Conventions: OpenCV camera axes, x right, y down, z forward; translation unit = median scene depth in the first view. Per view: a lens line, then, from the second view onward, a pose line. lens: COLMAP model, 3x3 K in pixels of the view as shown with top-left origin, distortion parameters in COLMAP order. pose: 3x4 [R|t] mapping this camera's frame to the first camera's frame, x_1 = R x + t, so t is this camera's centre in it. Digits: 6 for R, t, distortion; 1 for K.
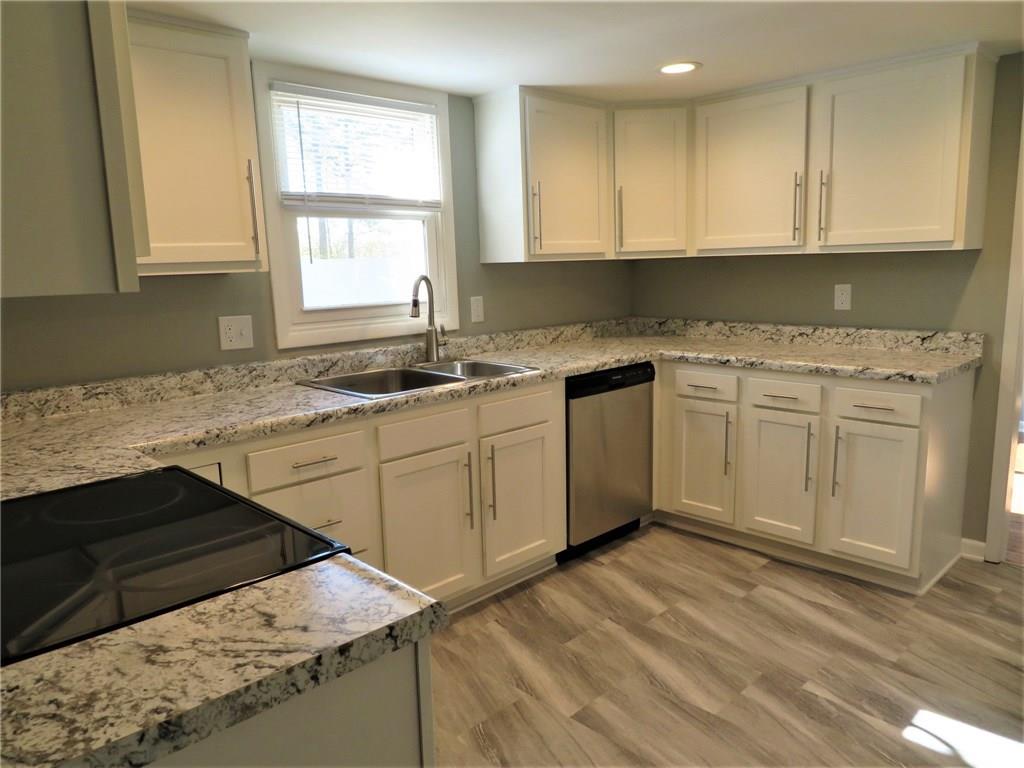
lens RADIAL K [[736.9, 0, 512.0], [0, 736.9, 384.0], [0, 0, 1]] dist [0.008860, 0.005685]
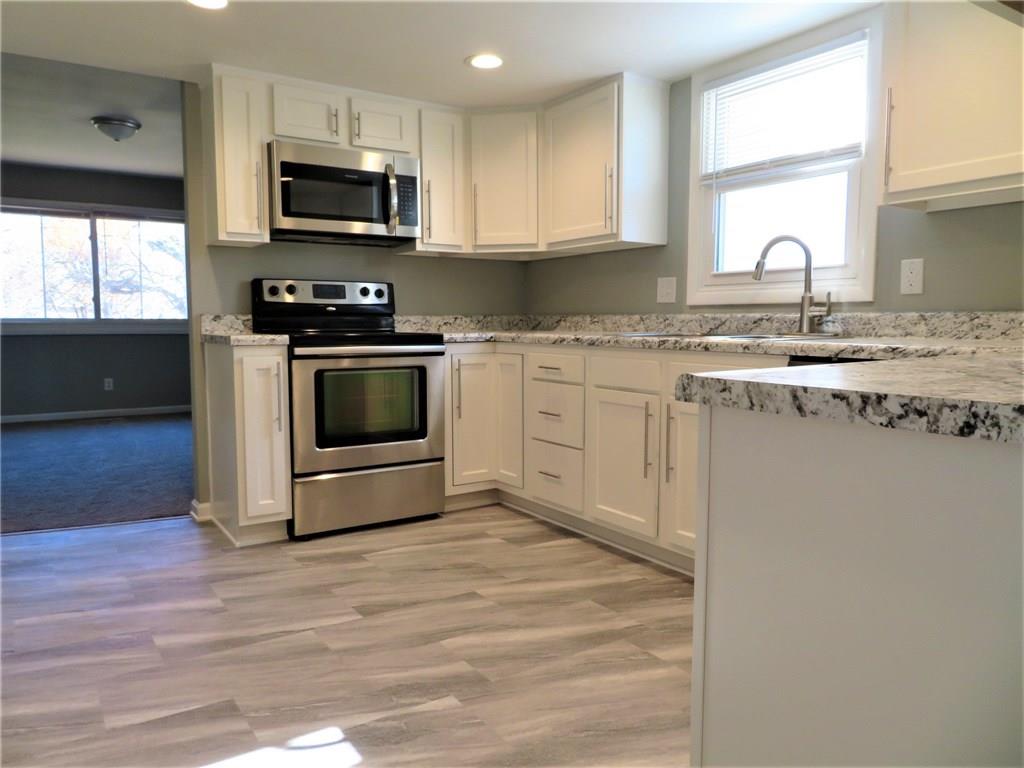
lens RADIAL K [[736.9, 0, 512.0], [0, 736.9, 384.0], [0, 0, 1]] dist [0.008860, 0.005685]
pose [[-0.186754, 0.113023, -0.975884, 0.995060], [-0.156360, 0.977278, 0.143107, -0.051872], [0.969884, 0.179315, -0.164838, 0.988179]]
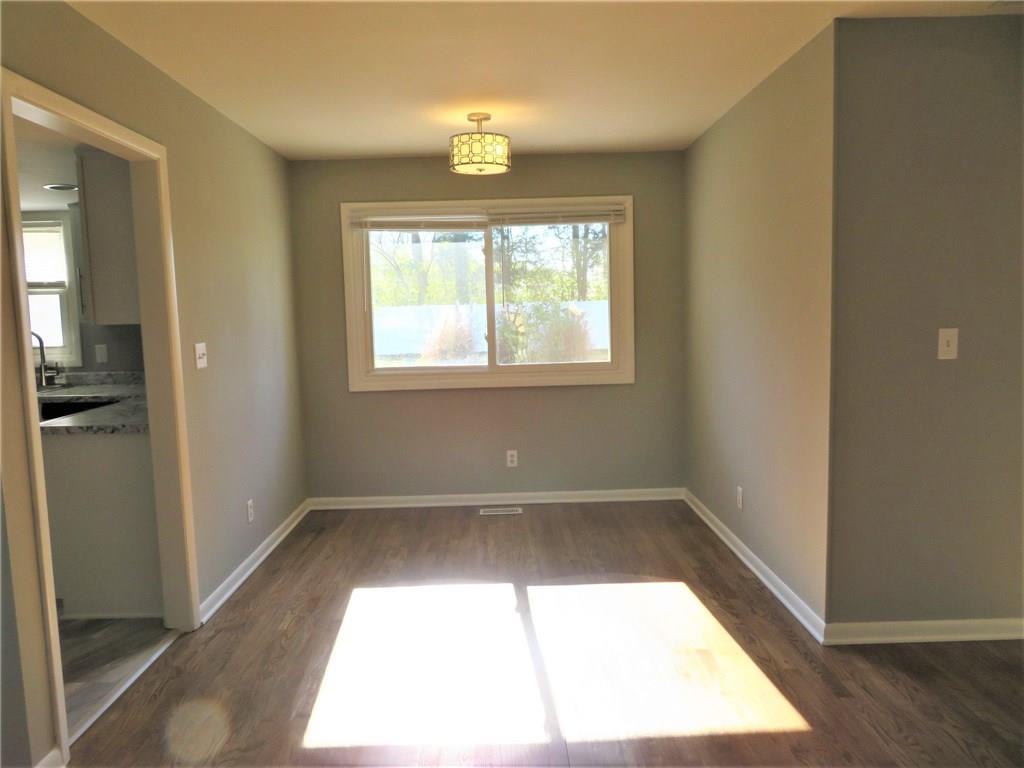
lens RADIAL K [[716.7, 0, 508.6], [0, 716.7, 372.8], [0, 0, 1]] dist [-0.032482, -0.000413]
pose [[0.725172, 0.065182, -0.685476, 1.922826], [-0.103146, 0.994560, -0.014546, -0.164443], [0.680798, 0.081253, 0.727950, 0.709130]]
